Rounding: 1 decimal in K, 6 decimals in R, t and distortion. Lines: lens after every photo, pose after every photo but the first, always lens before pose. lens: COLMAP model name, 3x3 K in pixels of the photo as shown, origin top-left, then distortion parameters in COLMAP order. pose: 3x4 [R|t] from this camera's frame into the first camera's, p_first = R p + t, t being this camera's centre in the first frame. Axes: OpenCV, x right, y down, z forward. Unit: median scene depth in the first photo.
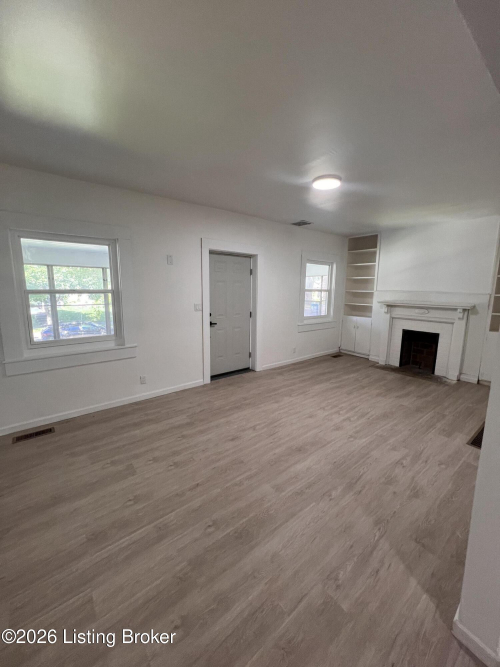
lens RADIAL K [[268.8, 0, 250.5], [0, 268.8, 329.7], [0, 0, 1]] dist [-0.002871, 0.000708]
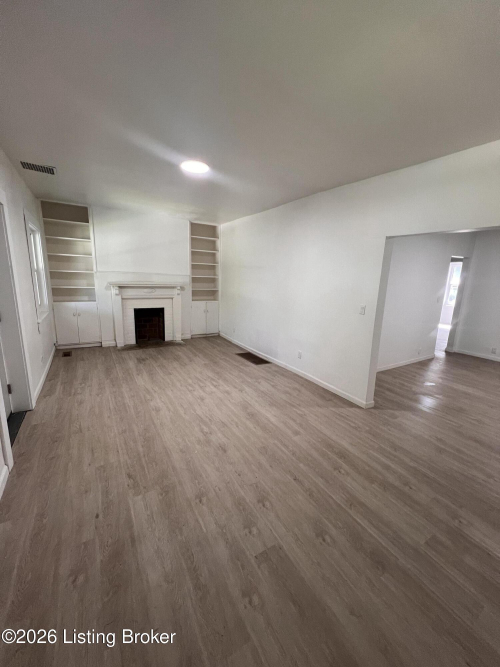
lens RADIAL K [[268.8, 0, 250.2], [0, 268.8, 334.1], [0, 0, 1]] dist [-0.002871, 0.000708]
pose [[0.117725, -0.219889, 0.968395, -0.680763], [0.118322, 0.971336, 0.206173, -0.107638], [-0.985972, 0.090311, 0.140369, 0.628719]]
